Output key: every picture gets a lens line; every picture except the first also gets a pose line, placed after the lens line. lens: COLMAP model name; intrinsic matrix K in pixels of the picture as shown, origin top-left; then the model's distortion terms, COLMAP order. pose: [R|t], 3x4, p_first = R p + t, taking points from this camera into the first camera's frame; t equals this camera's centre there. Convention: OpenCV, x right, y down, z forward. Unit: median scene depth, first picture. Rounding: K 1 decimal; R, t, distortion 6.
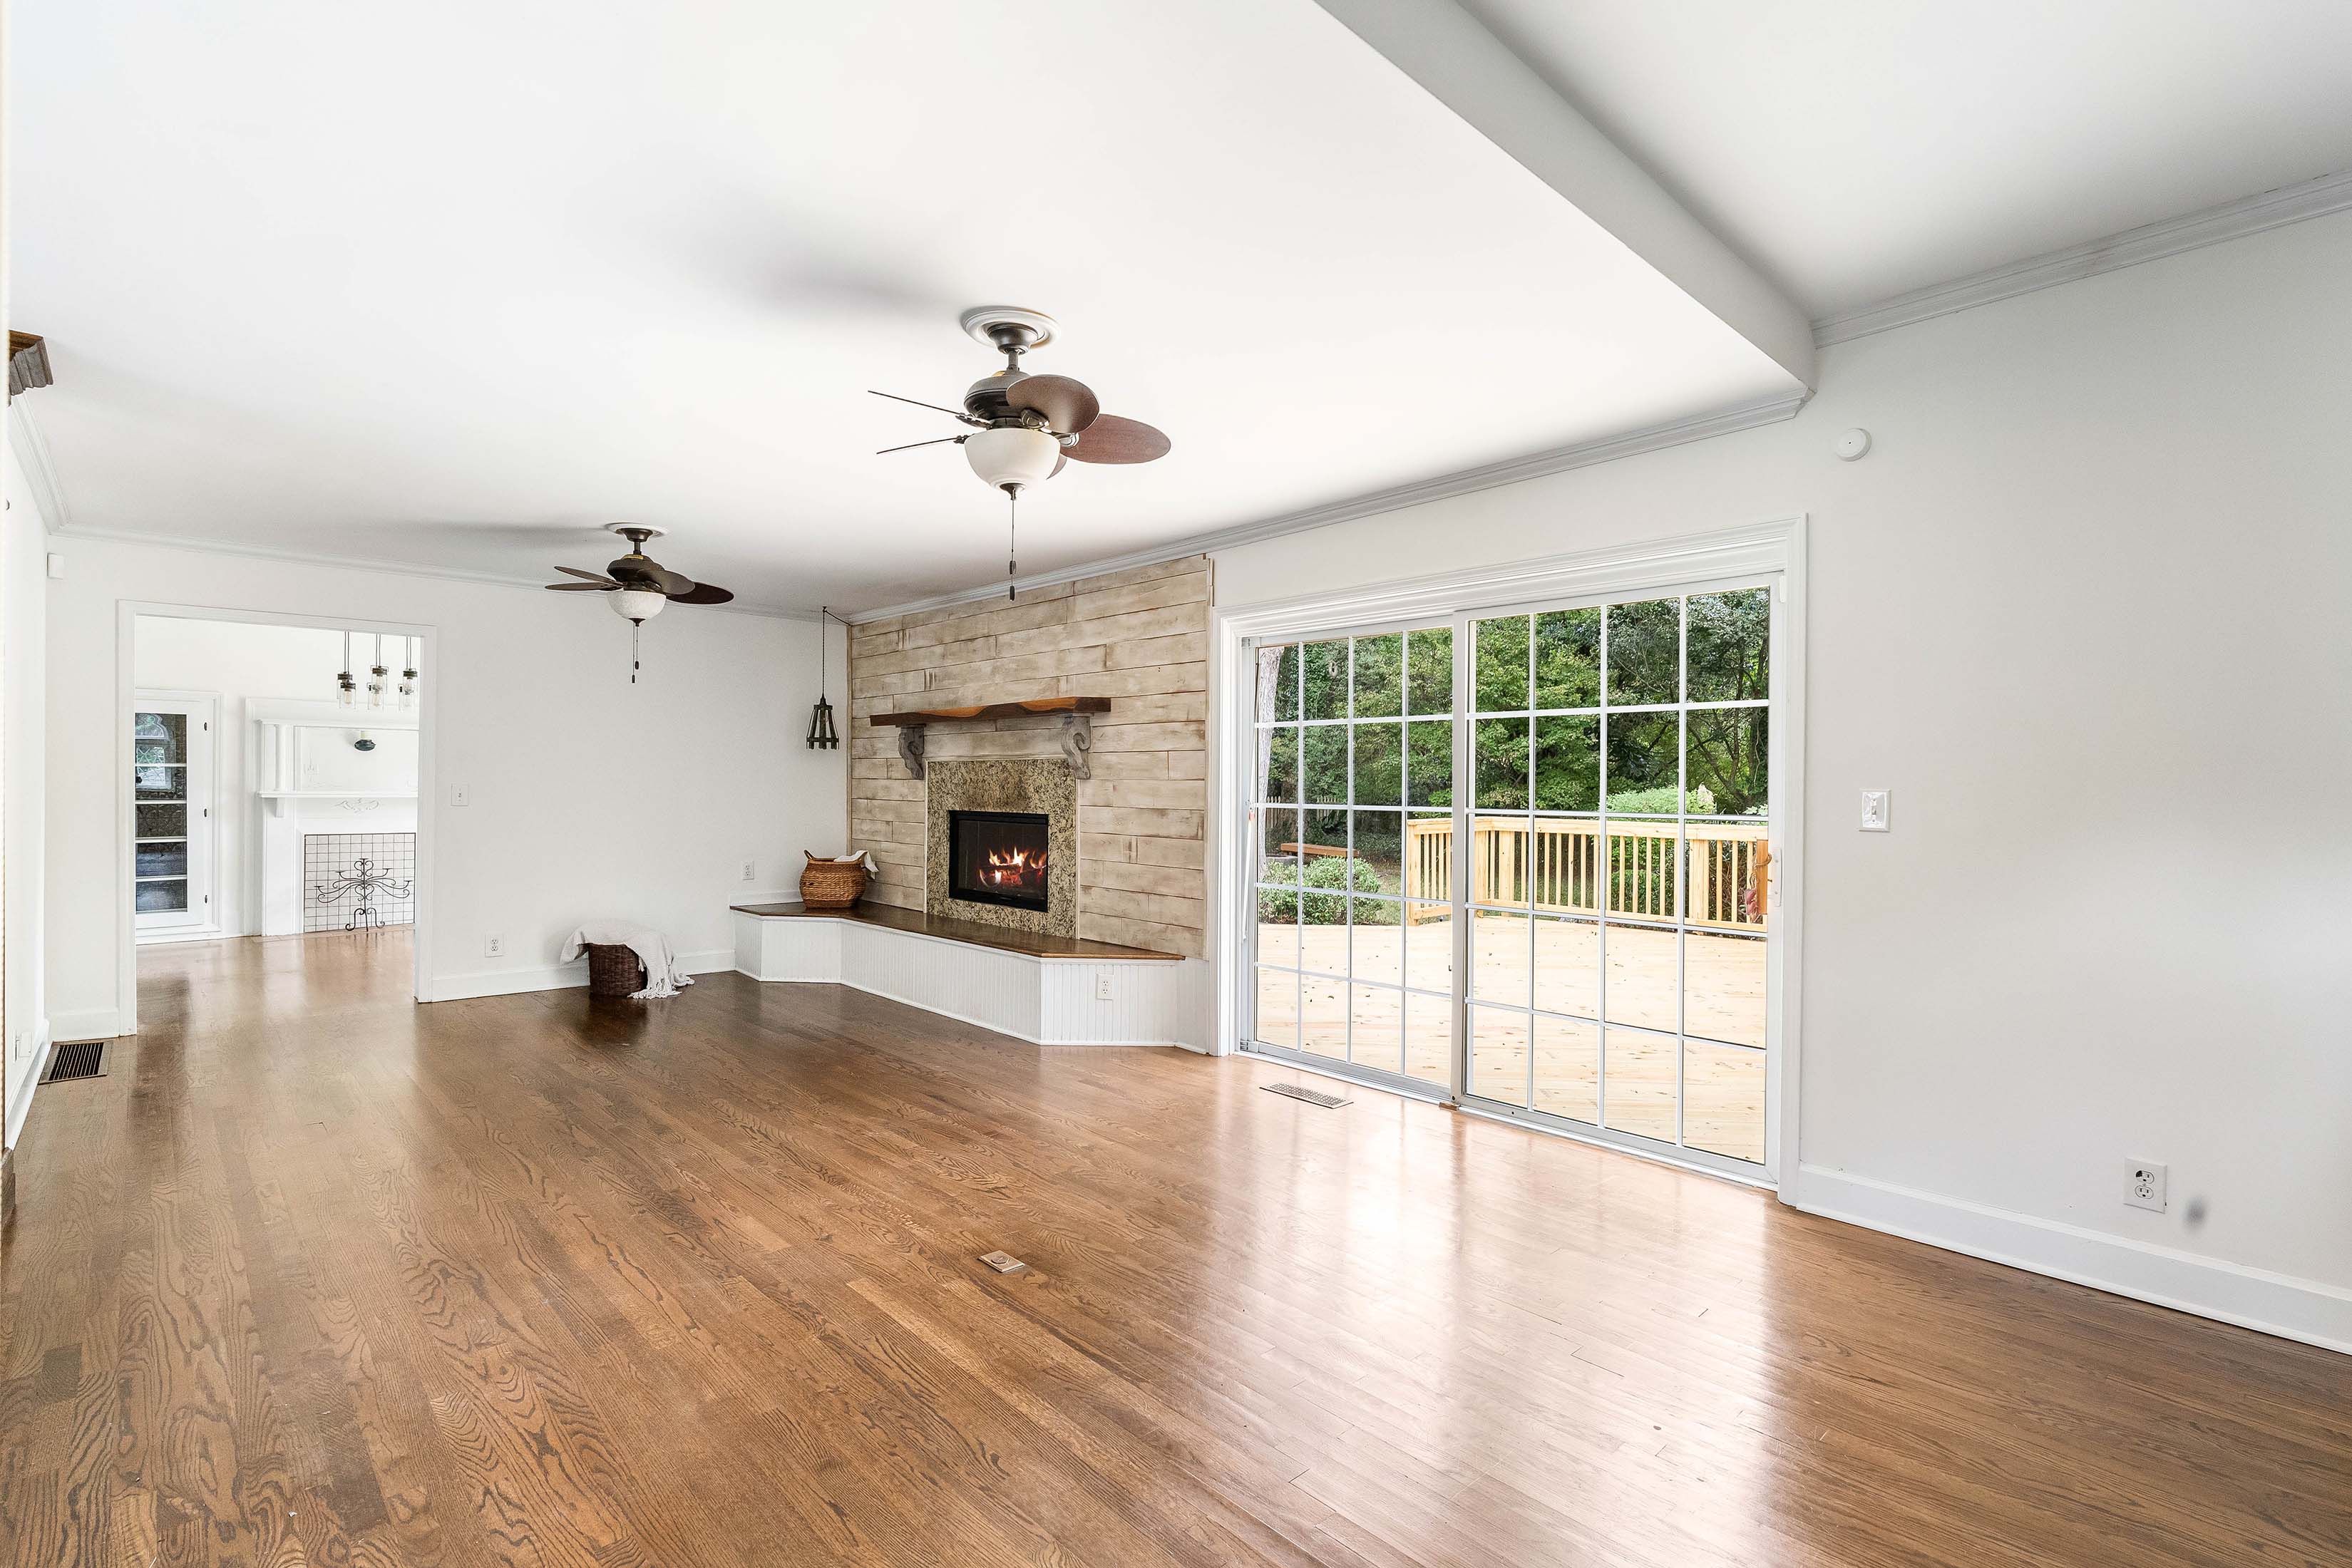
lens RADIAL K [[1096.2, 0, 1173.7], [0, 1096.2, 786.7], [0, 0, 1]] dist [-0.000507, -0.000105]
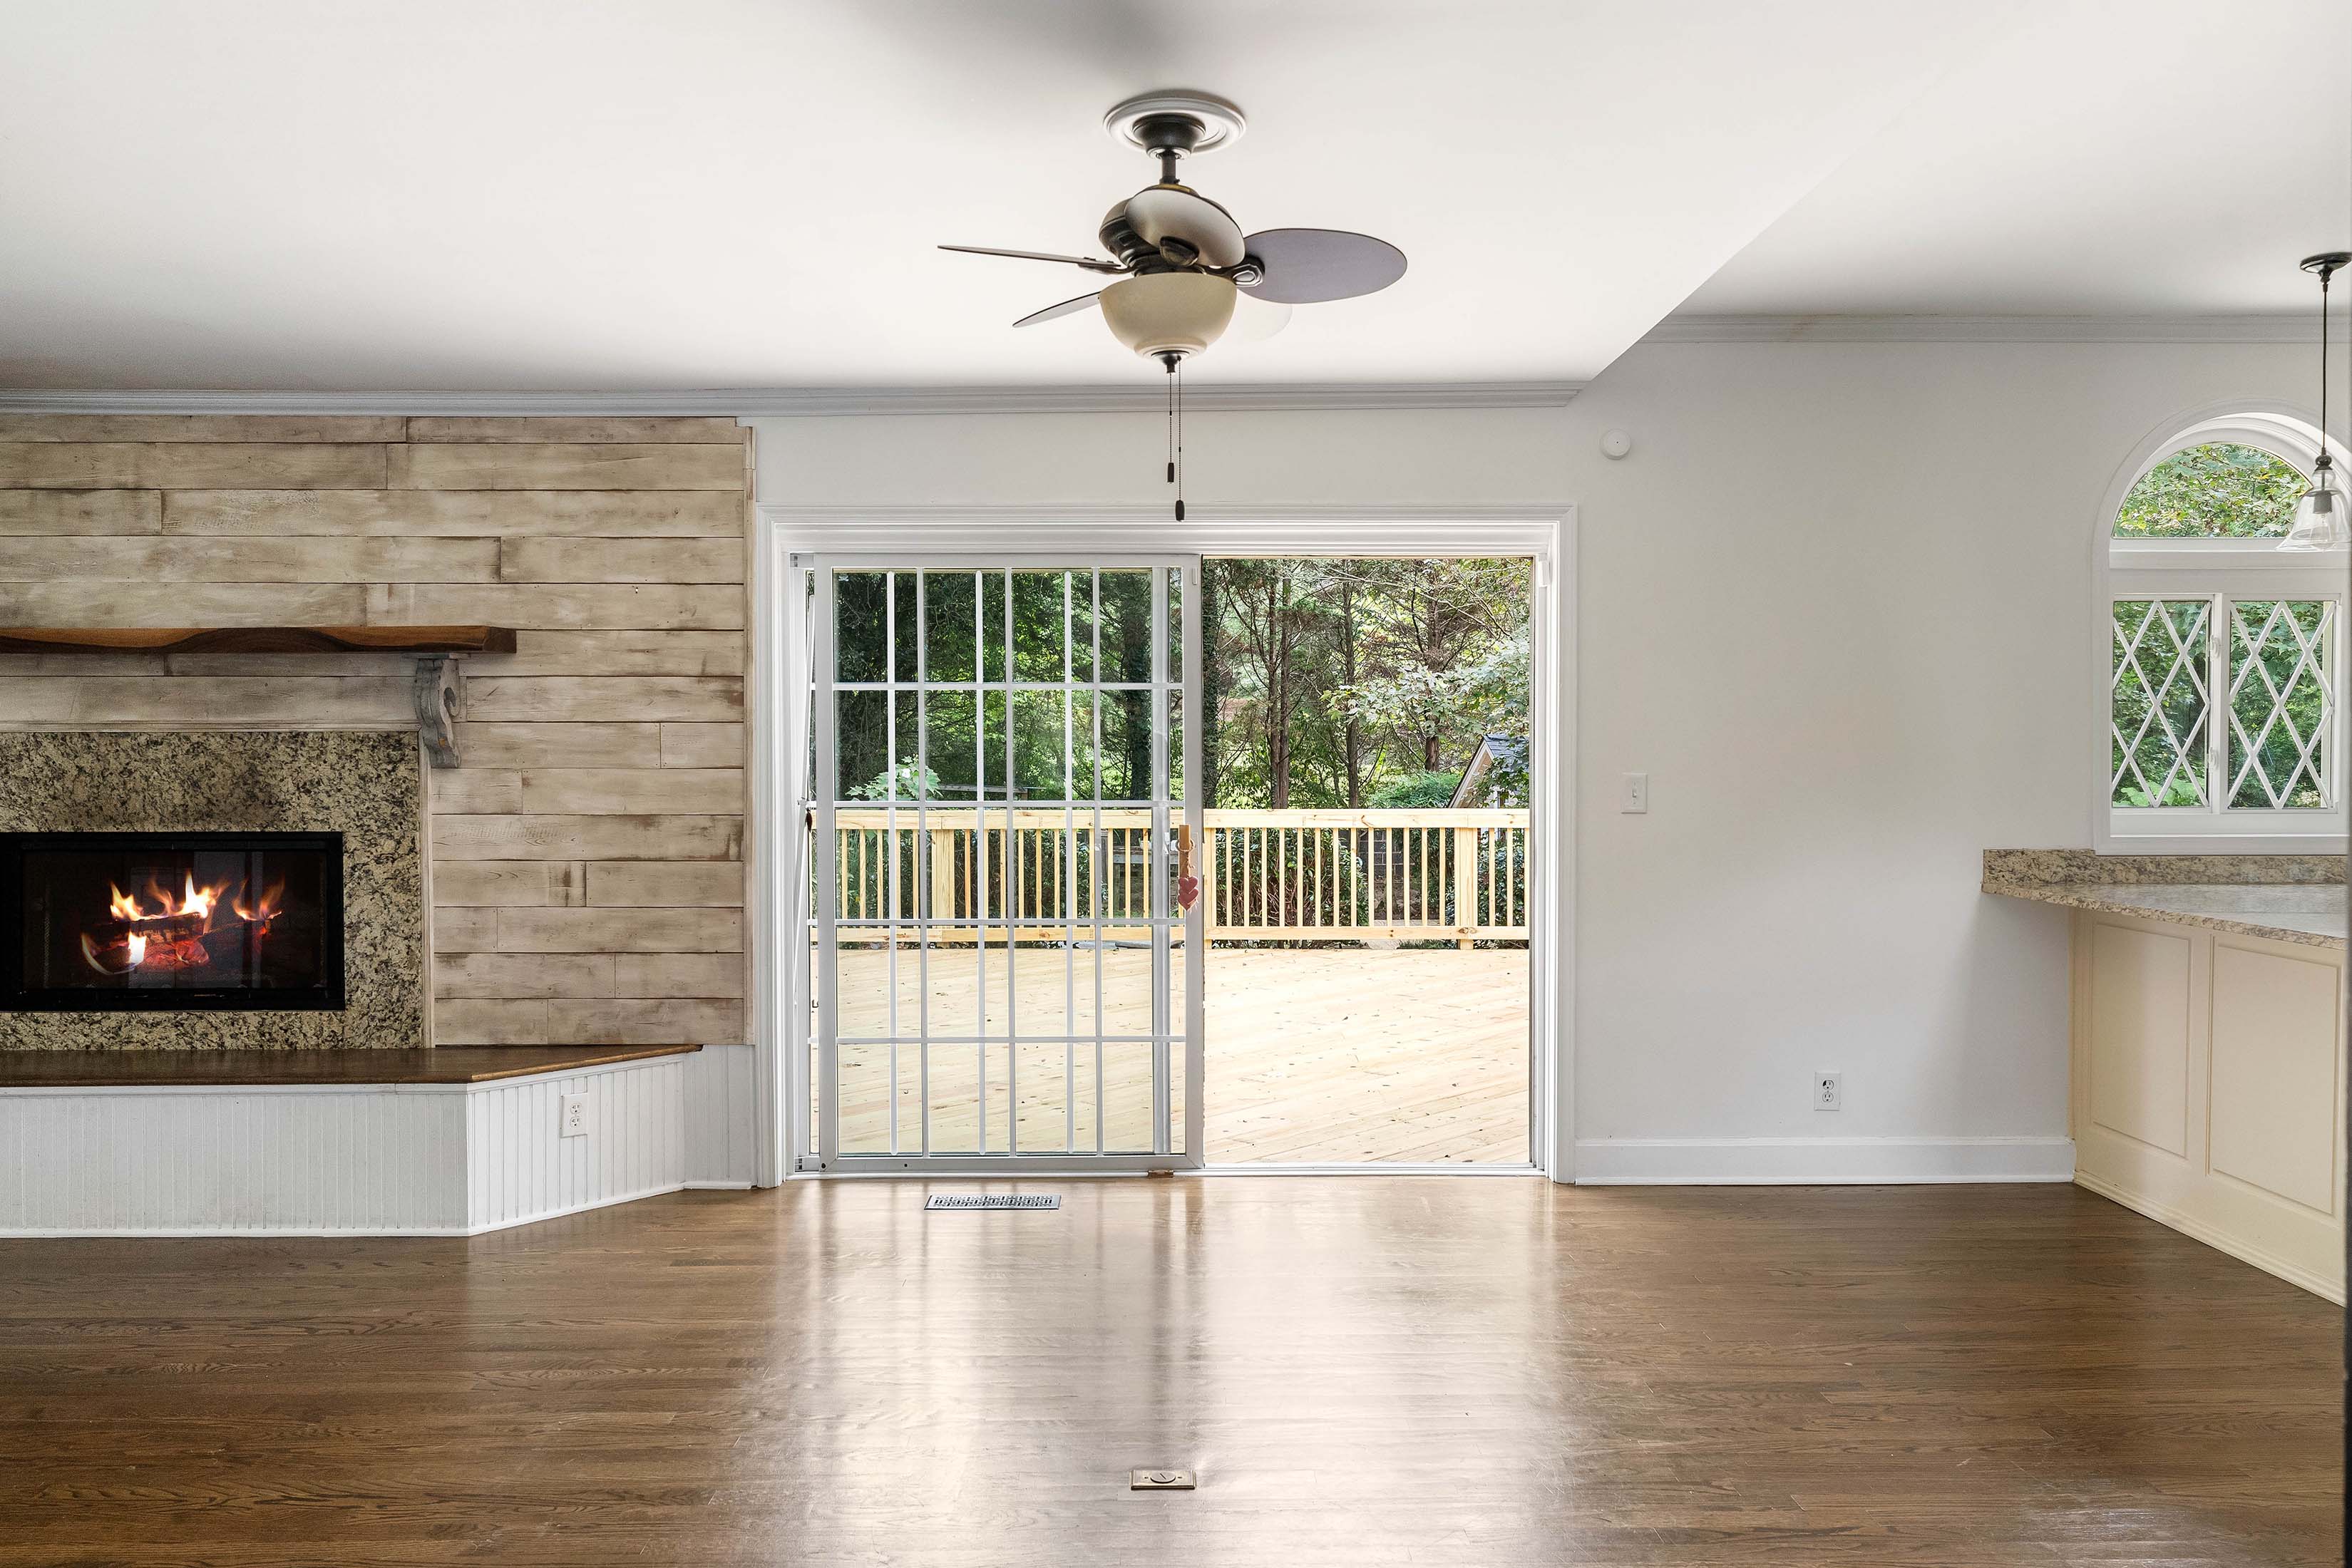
lens RADIAL K [[1572.5, 0, 1174.7], [0, 1572.5, 782.4], [0, 0, 1]] dist [0.001784, 0.001778]
pose [[0.674713, -0.019252, 0.737829, -0.456412], [0.007483, 0.999787, 0.019244, -0.012893], [-0.738043, -0.007463, 0.674713, 0.172281]]
